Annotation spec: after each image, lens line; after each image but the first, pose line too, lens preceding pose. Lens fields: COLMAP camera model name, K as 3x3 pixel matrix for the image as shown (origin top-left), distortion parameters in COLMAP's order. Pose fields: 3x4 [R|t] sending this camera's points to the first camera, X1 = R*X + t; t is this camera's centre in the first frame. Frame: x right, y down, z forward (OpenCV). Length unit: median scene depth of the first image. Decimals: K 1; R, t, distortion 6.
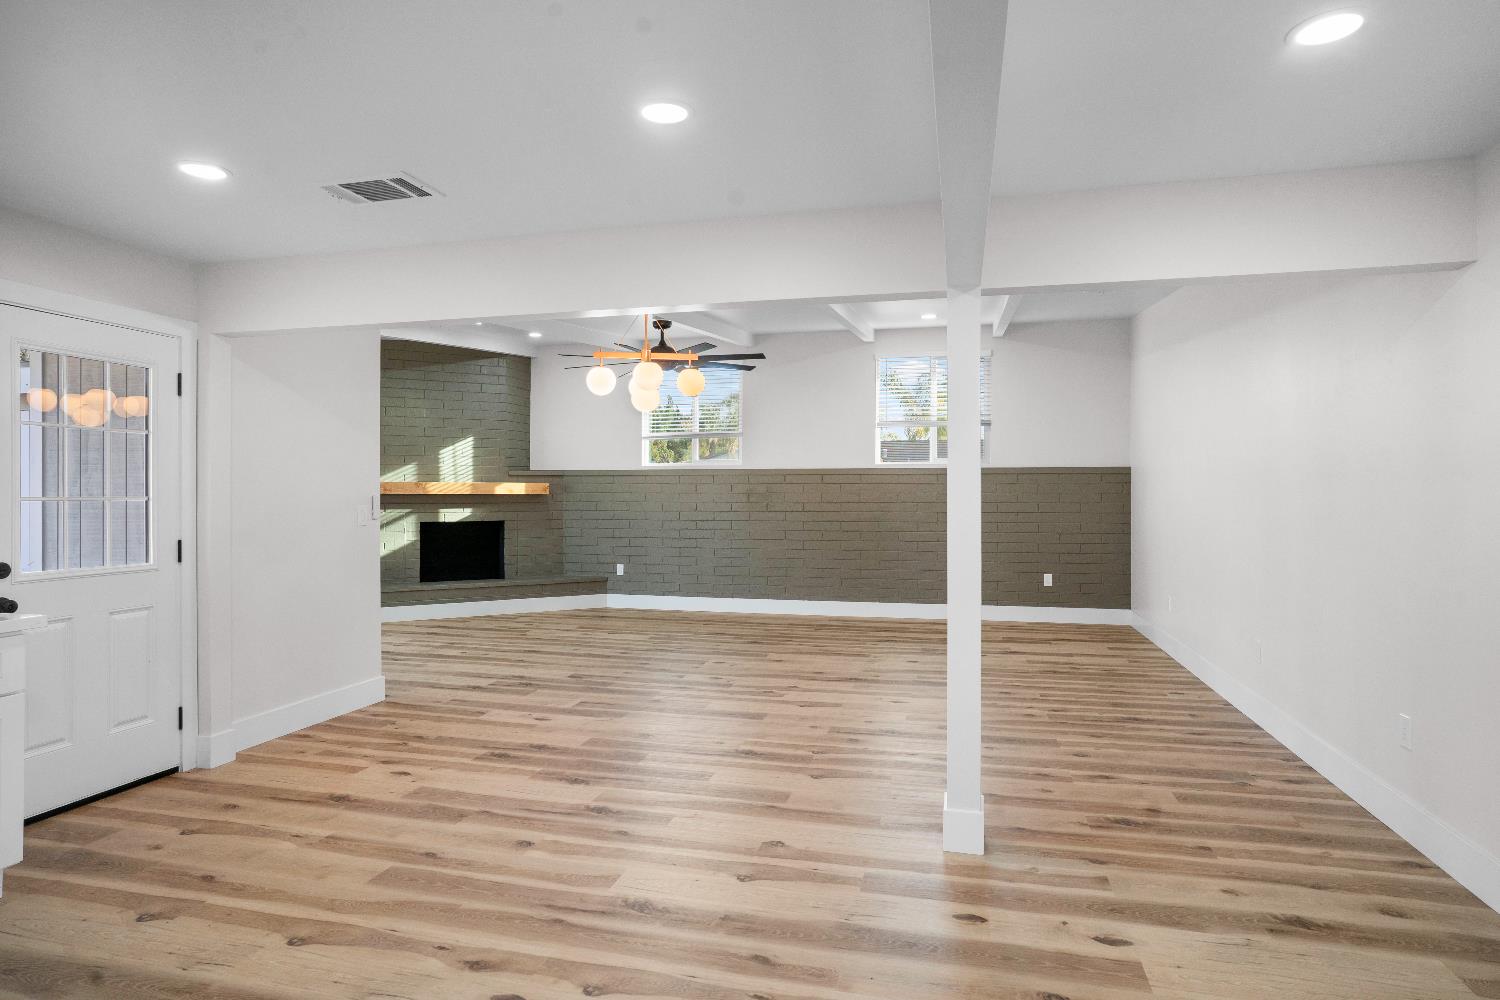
lens RADIAL K [[842.0, 0, 753.9], [0, 842.0, 496.4], [0, 0, 1]] dist [-0.017095, 0.005611]
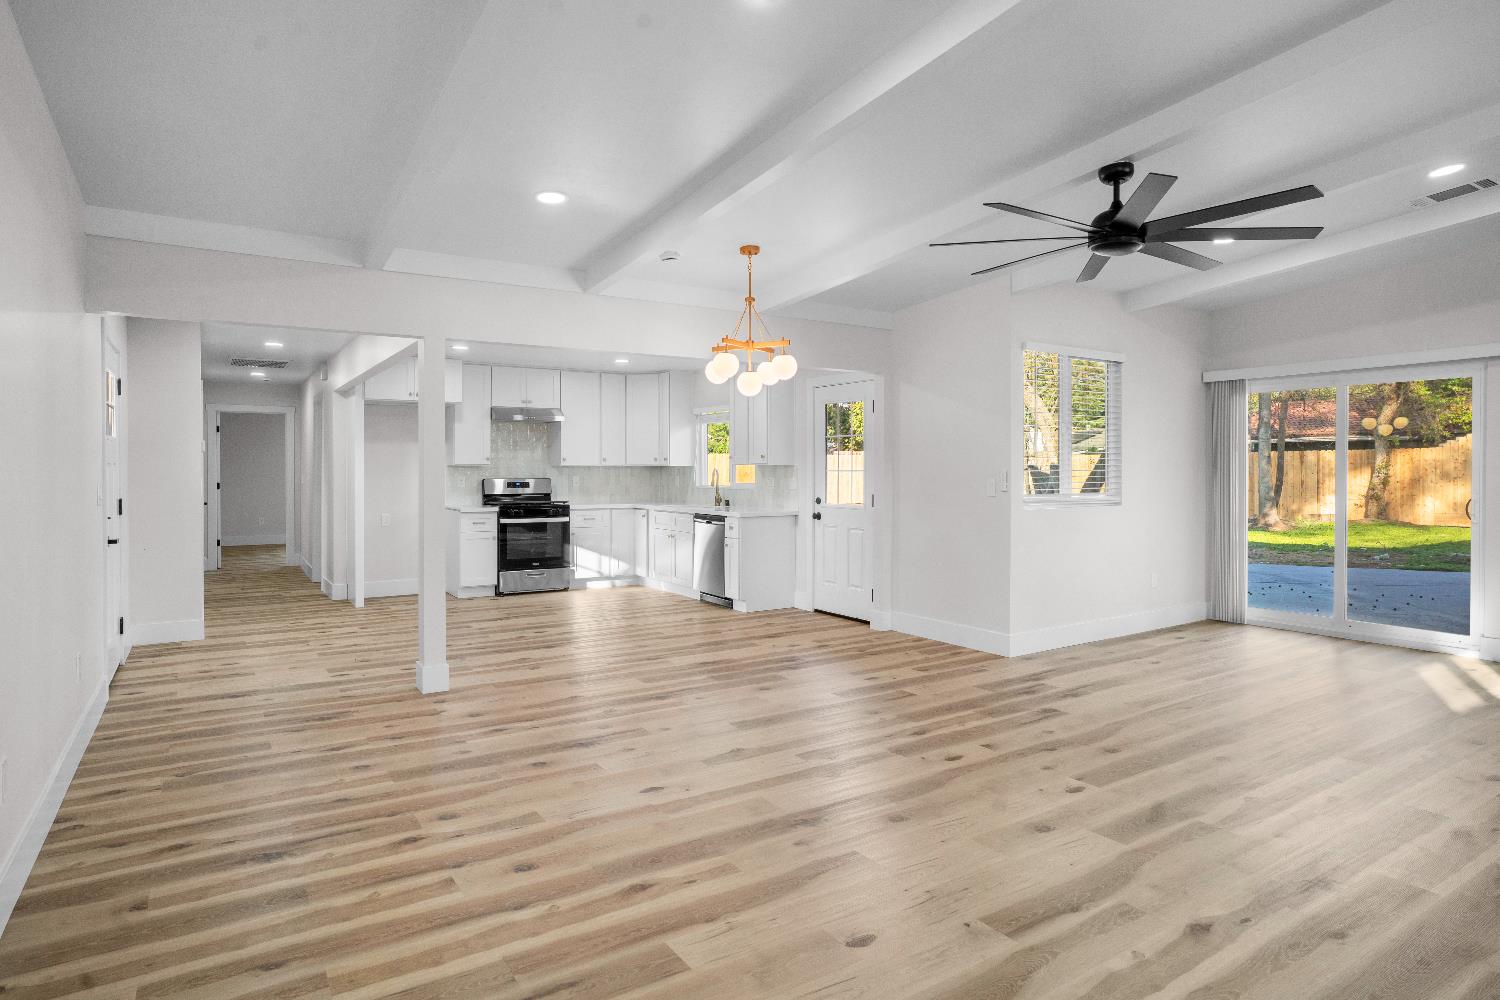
lens RADIAL K [[842.0, 0, 742.1], [0, 842.0, 473.0], [0, 0, 1]] dist [-0.017095, 0.005611]
pose [[-0.687099, -0.000682, -0.726563, 0.766618], [-0.008720, 0.999935, 0.007307, -0.005985], [0.726511, 0.011356, -0.687060, 1.923124]]
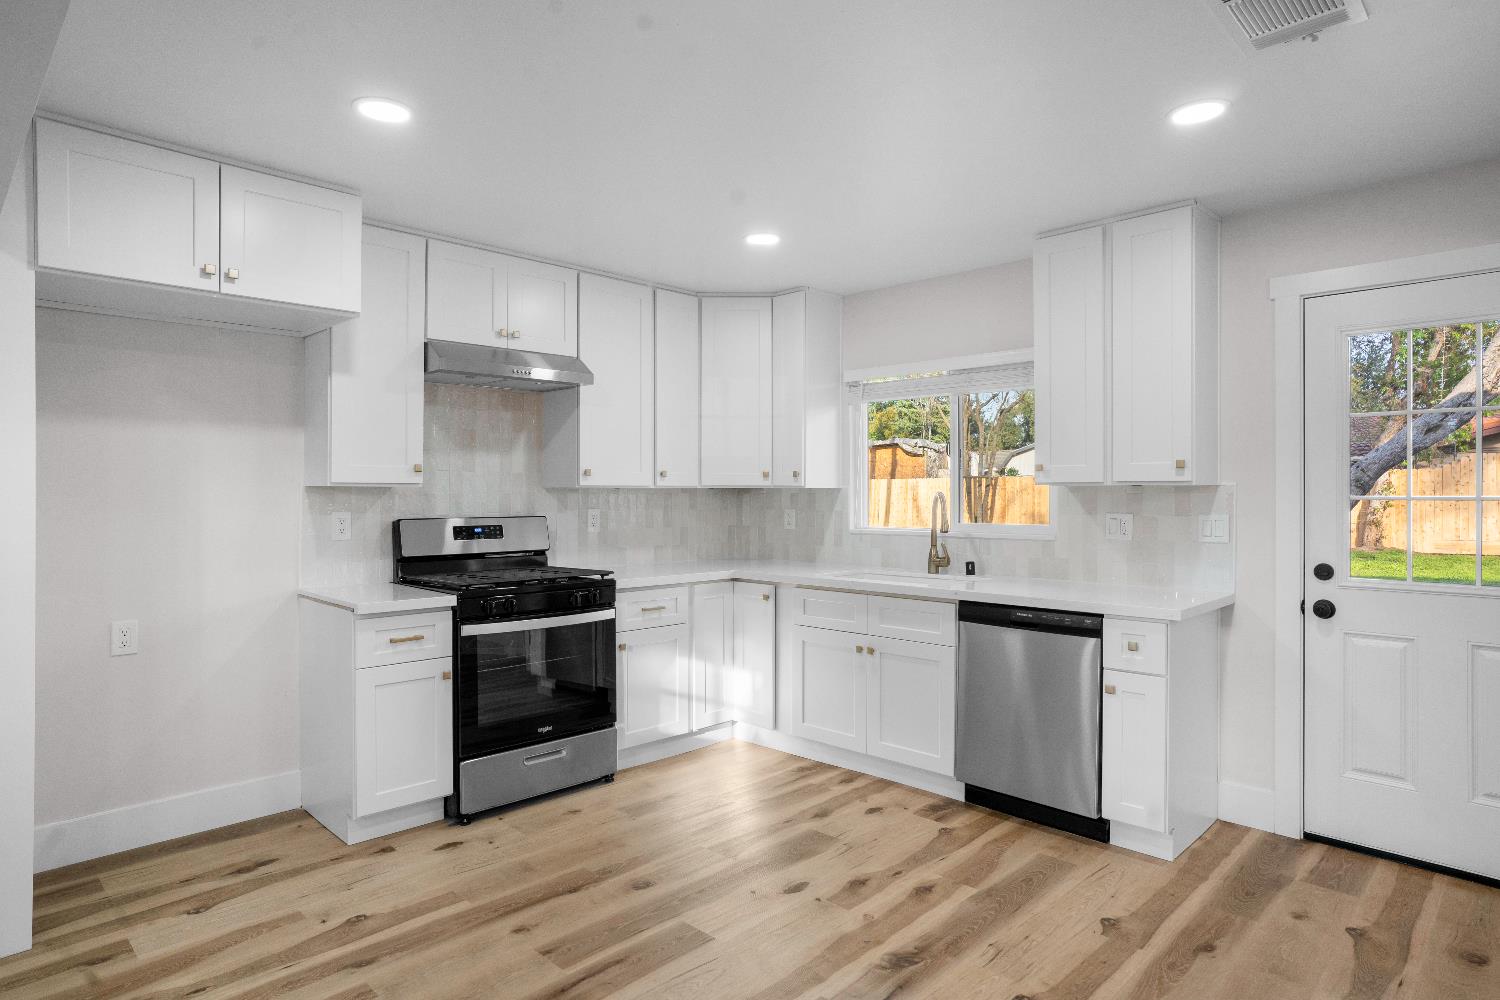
lens RADIAL K [[842.0, 0, 752.5], [0, 842.0, 494.9], [0, 0, 1]] dist [-0.017095, 0.005611]
pose [[-0.506071, 0.000616, -0.862491, 0.203979], [-0.006912, 0.999965, 0.004770, -0.002437], [0.862464, 0.008376, -0.506049, 0.676530]]
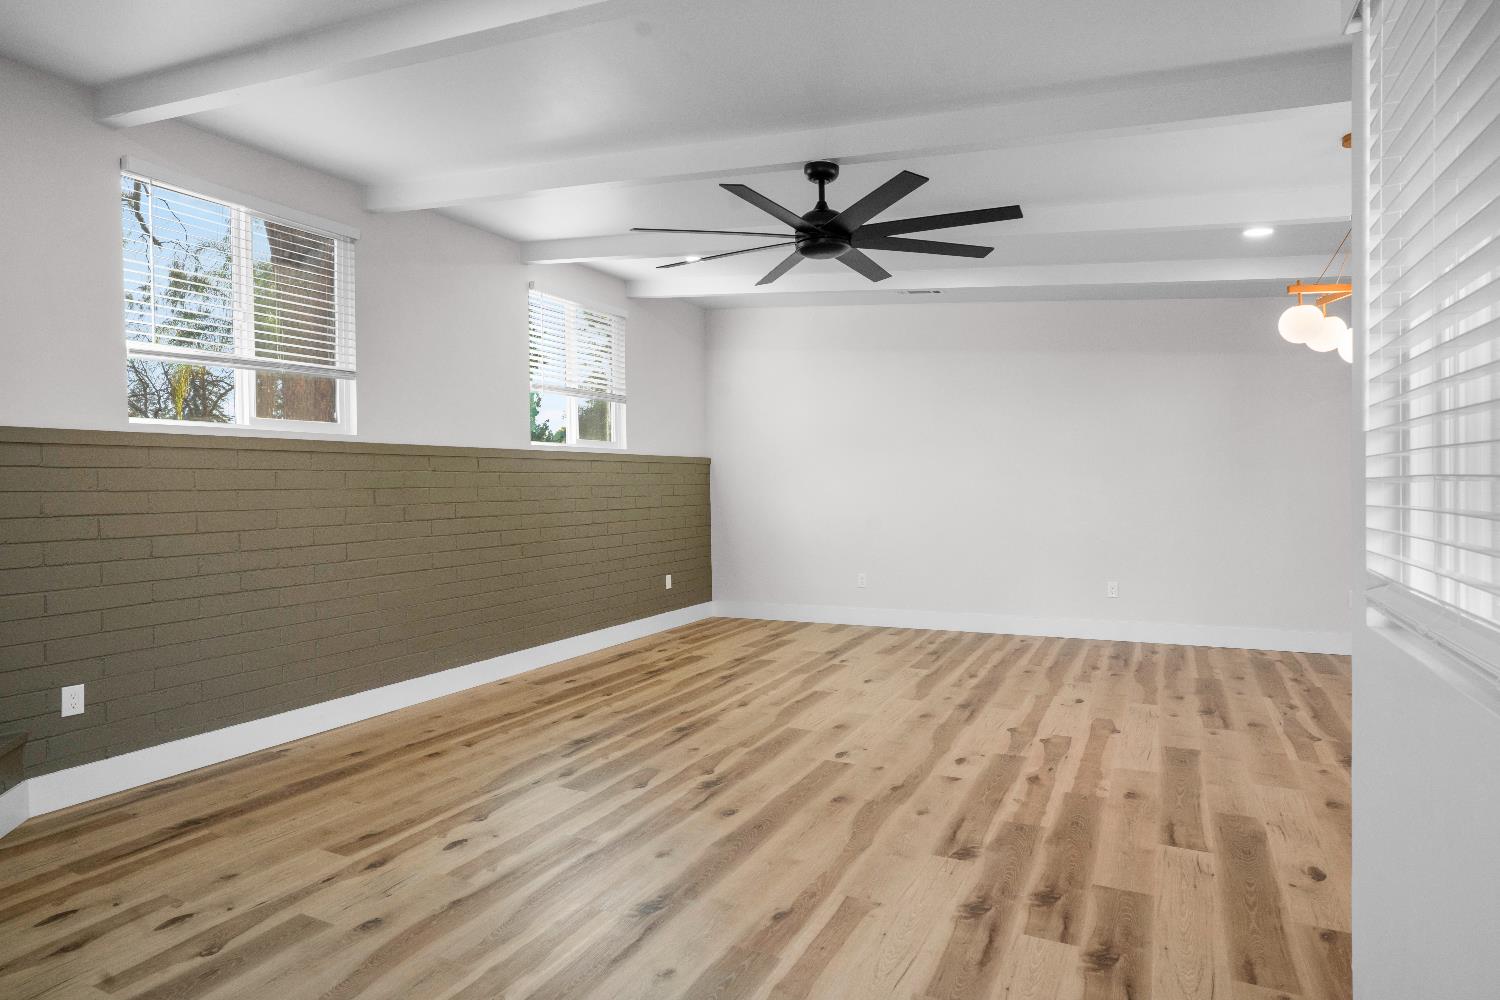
lens RADIAL K [[842.0, 0, 756.9], [0, 842.0, 498.8], [0, 0, 1]] dist [-0.017095, 0.005611]
pose [[0.219734, -0.018836, 0.975378, -1.043235], [0.020797, 0.999677, 0.014620, -0.000289], [-0.975338, 0.017072, 0.220055, 1.468427]]
